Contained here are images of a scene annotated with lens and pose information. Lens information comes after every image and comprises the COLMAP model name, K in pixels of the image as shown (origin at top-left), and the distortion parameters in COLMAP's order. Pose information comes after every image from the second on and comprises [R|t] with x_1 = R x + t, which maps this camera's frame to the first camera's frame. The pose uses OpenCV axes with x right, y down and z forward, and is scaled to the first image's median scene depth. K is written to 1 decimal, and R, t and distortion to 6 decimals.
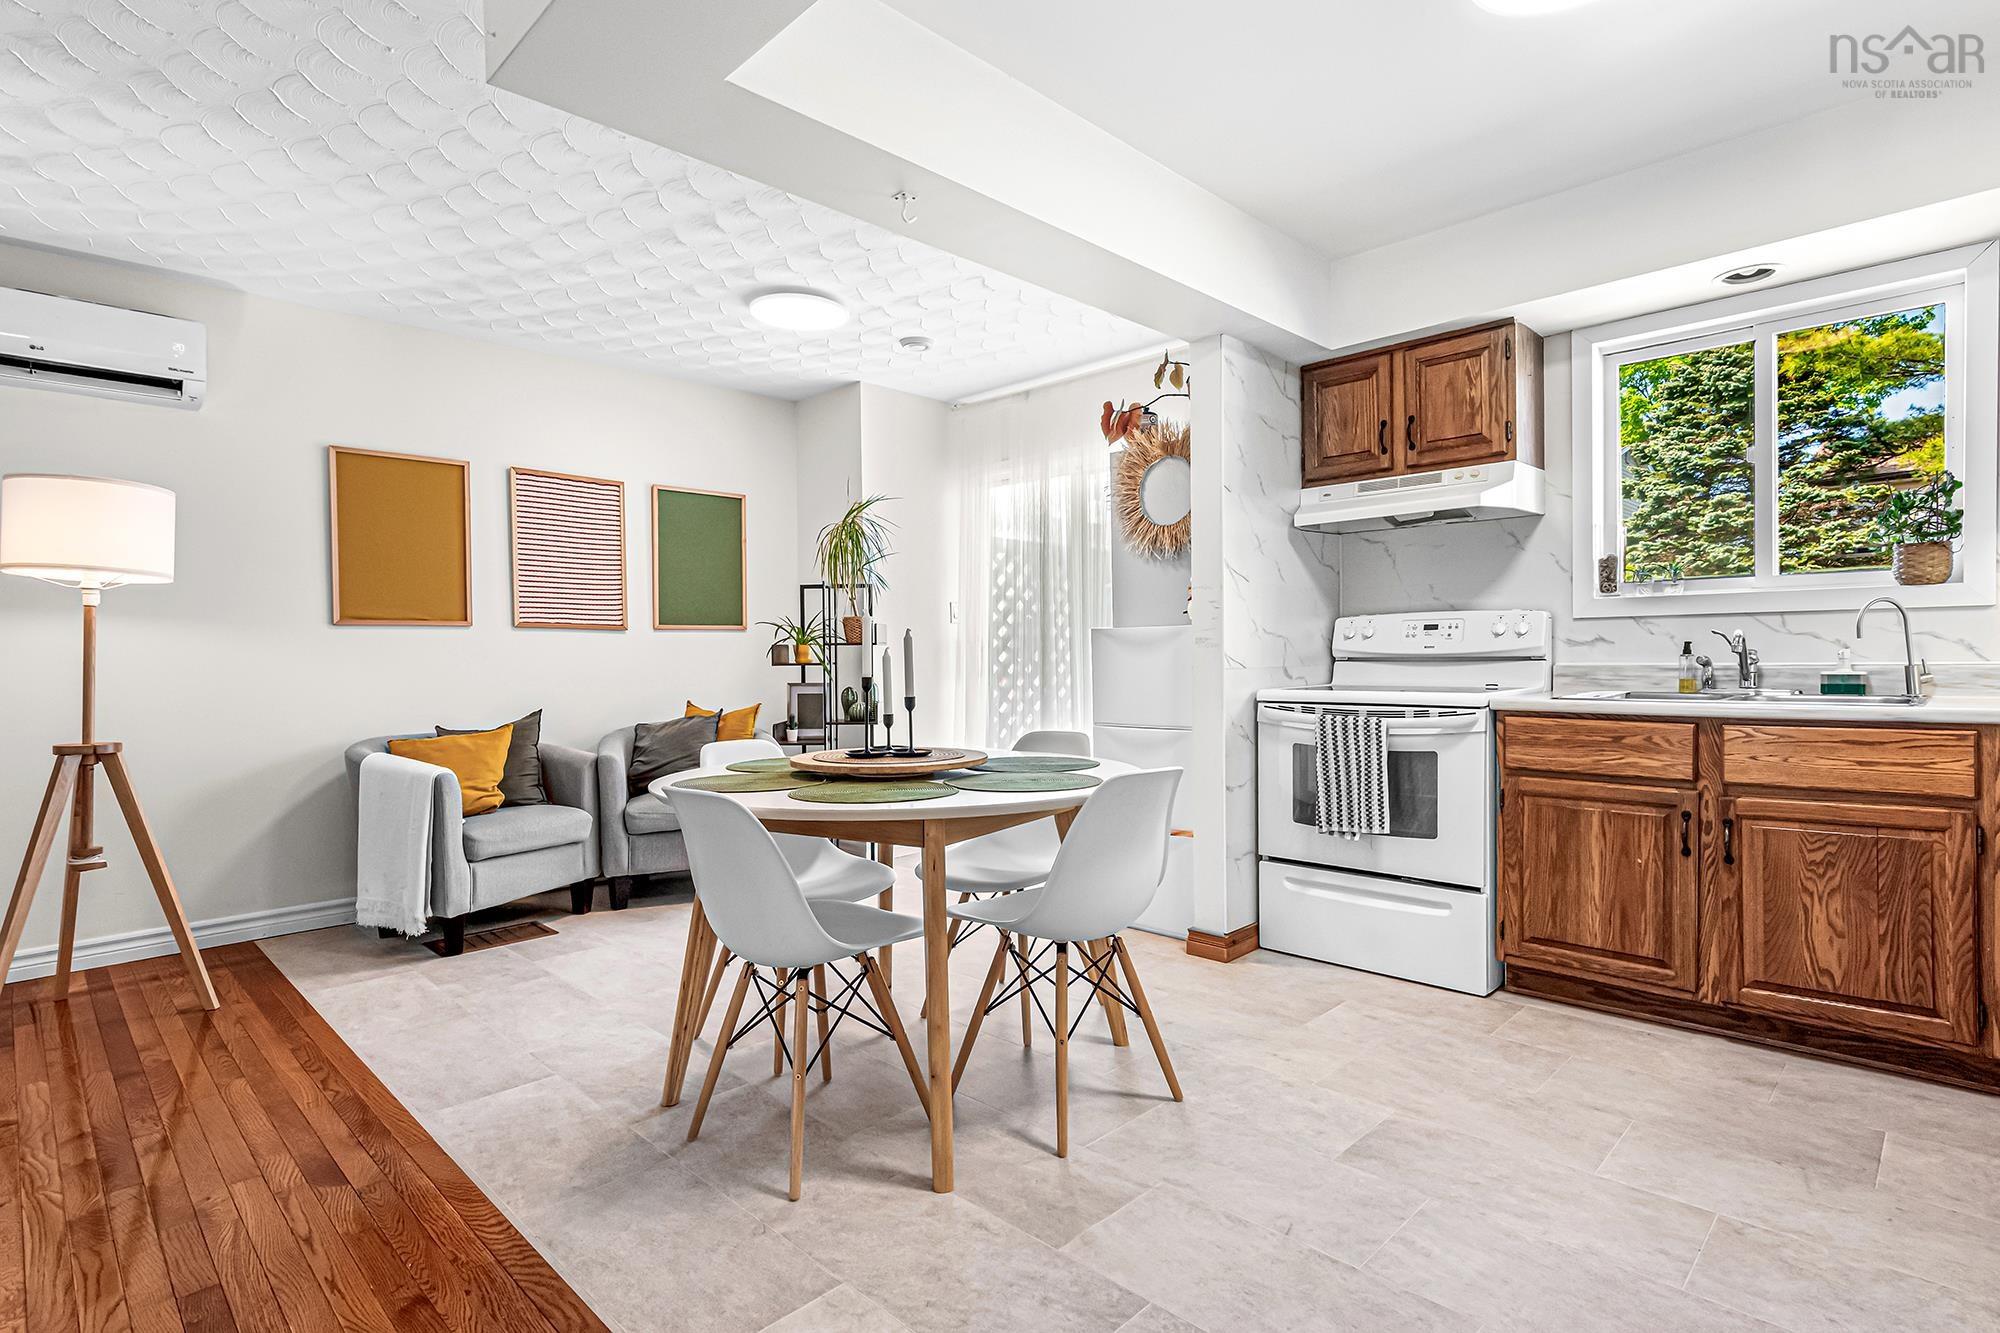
lens RADIAL K [[988.4, 0, 1034.8], [0, 988.4, 659.9], [0, 0, 1]] dist [-0.000047, 0.000239]
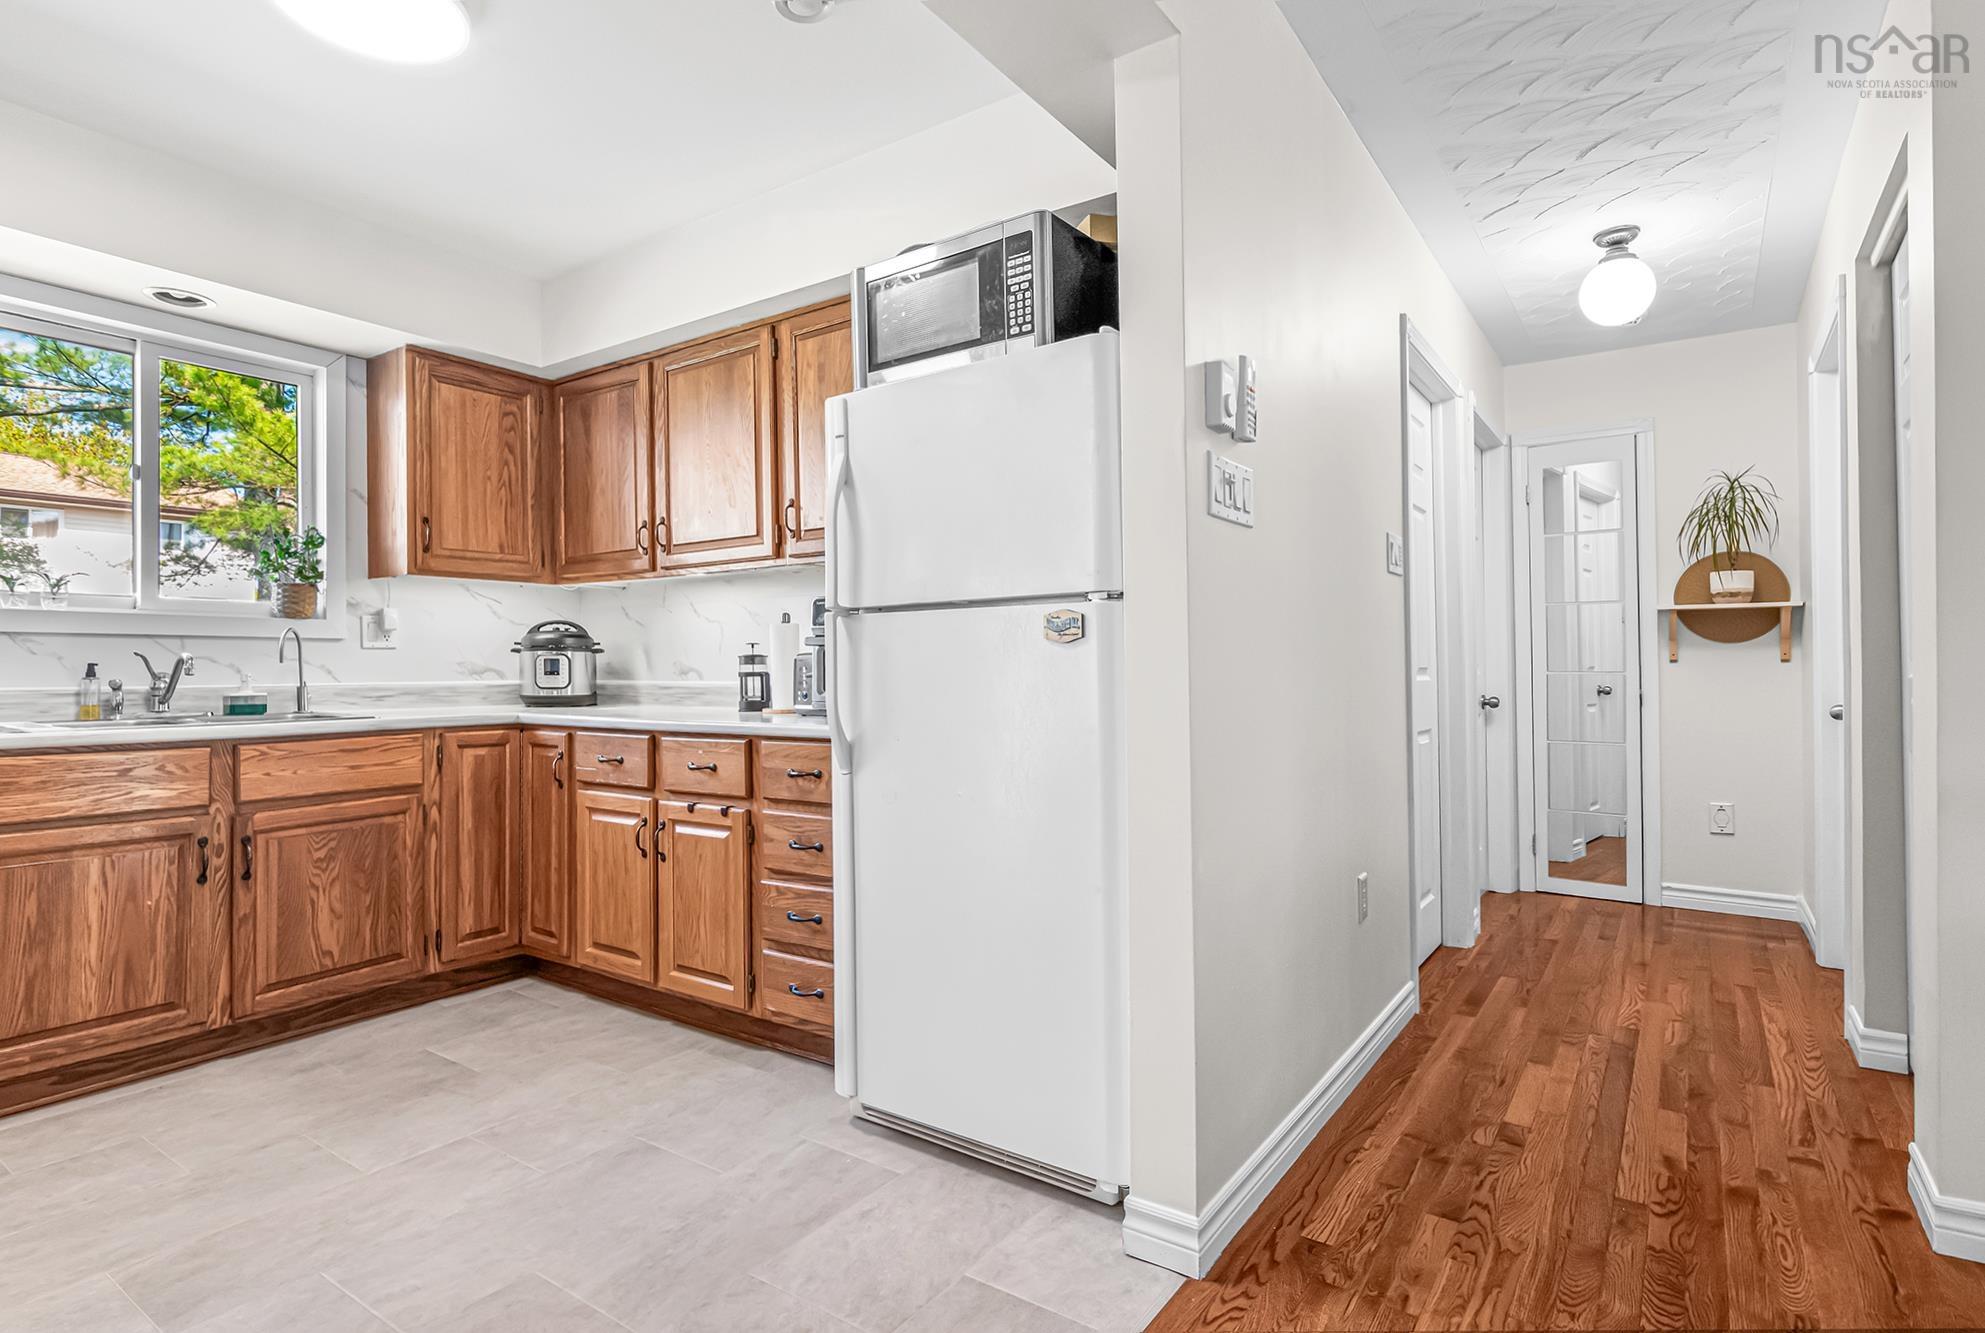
lens RADIAL K [[1002.7, 0, 996.1], [0, 1002.7, 657.0], [0, 0, 1]] dist [-0.000132, -0.000632]
pose [[-0.146685, 0.020652, 0.988968, -0.437709], [0.010256, 0.999760, -0.019356, 0.002014], [-0.989130, 0.007304, -0.146861, 0.369553]]
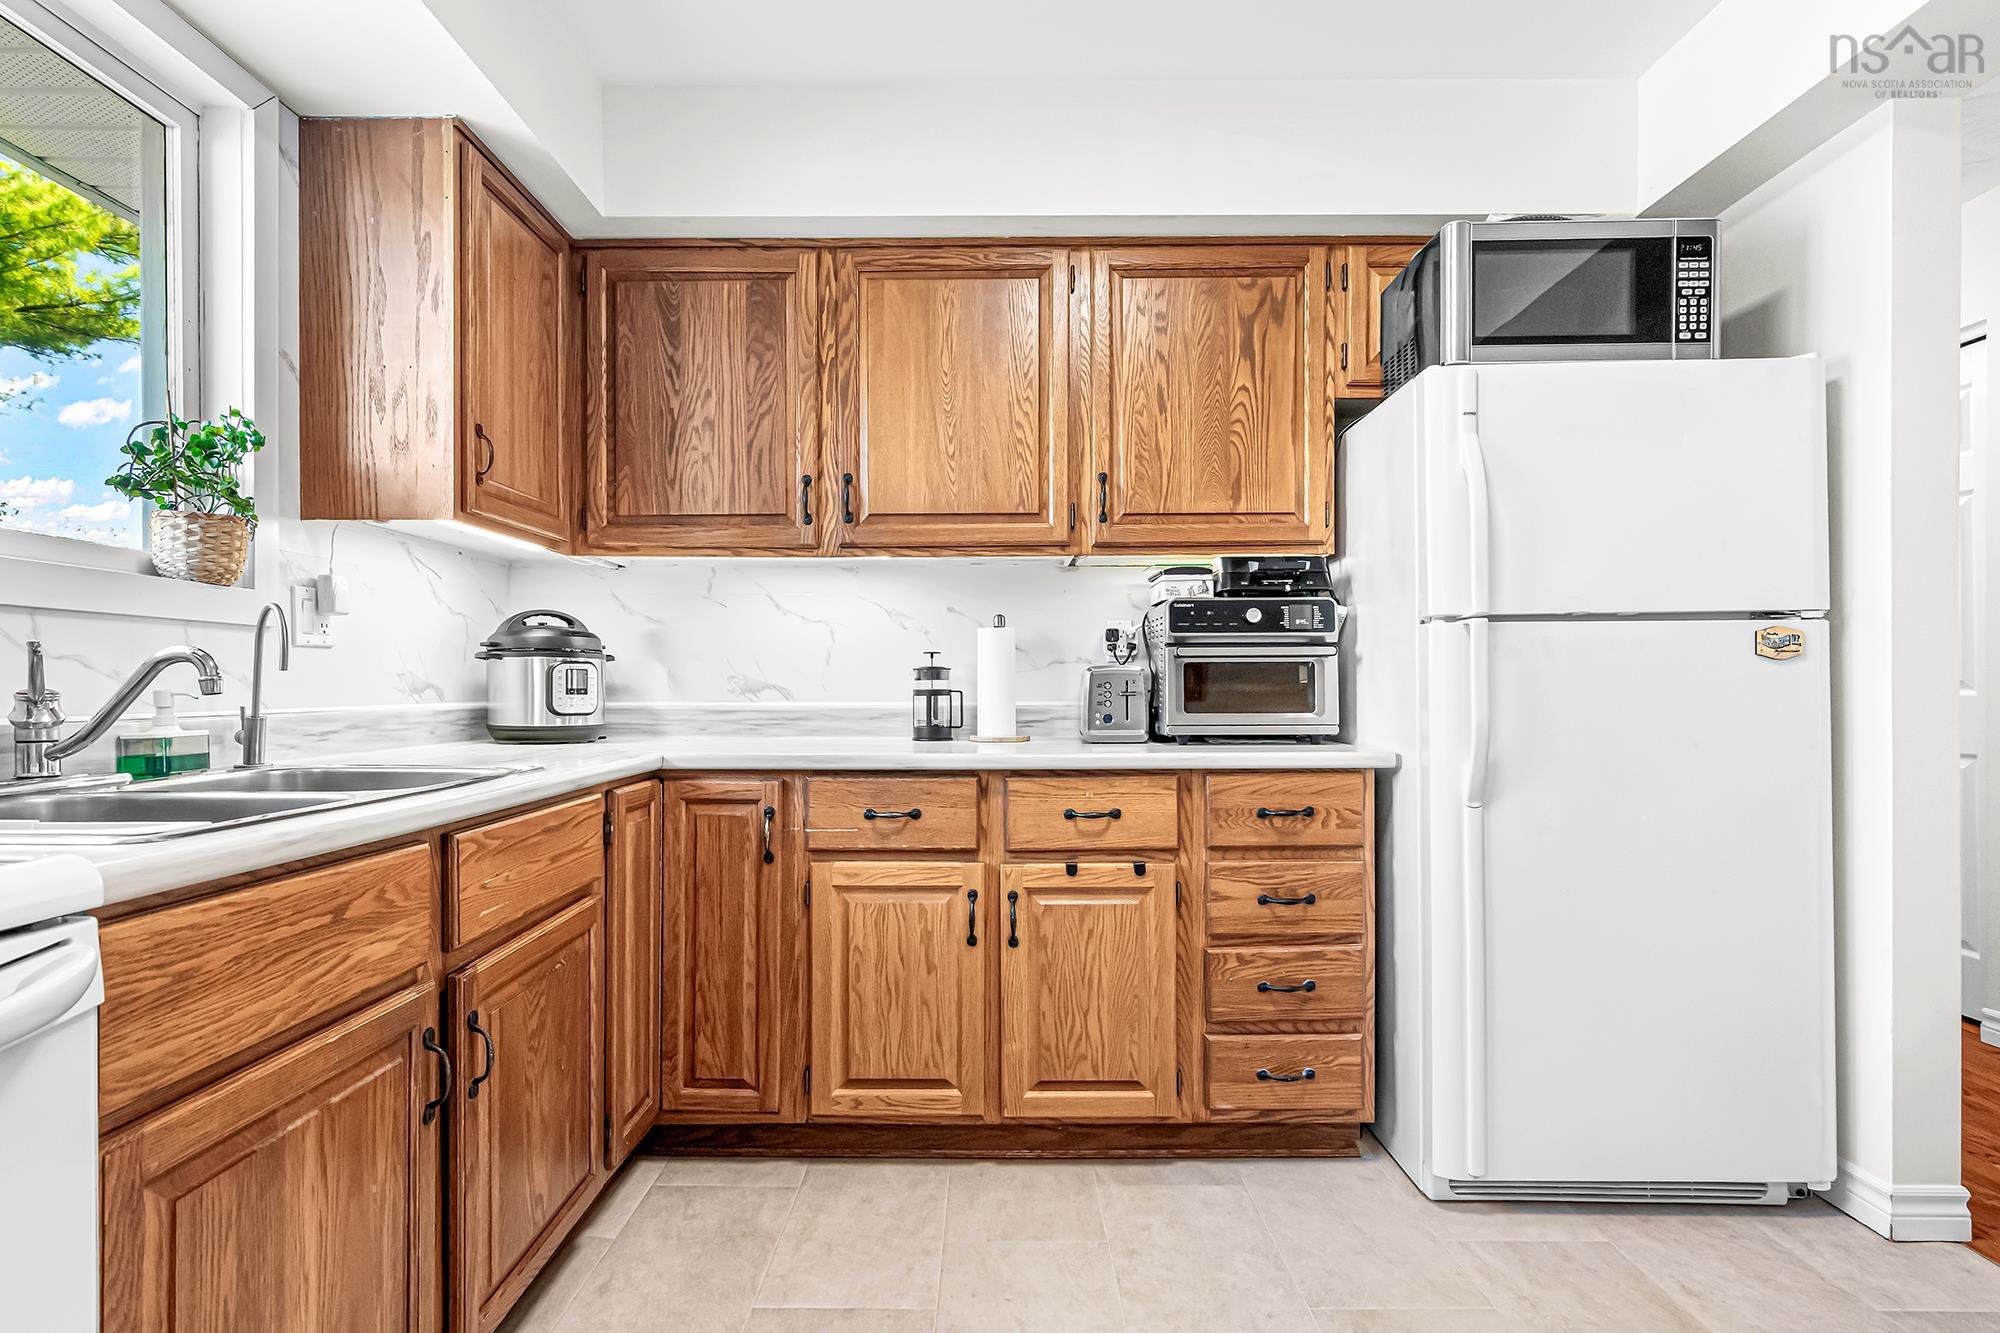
lens RADIAL K [[1000.6, 0, 977.5], [0, 1000.6, 683.2], [0, 0, 1]] dist [0.000011, 0.000359]
pose [[-0.673900, 0.010752, 0.738744, 0.122558], [0.011455, 0.999926, -0.004103, -0.008356], [-0.738734, 0.005698, -0.673973, 1.128120]]
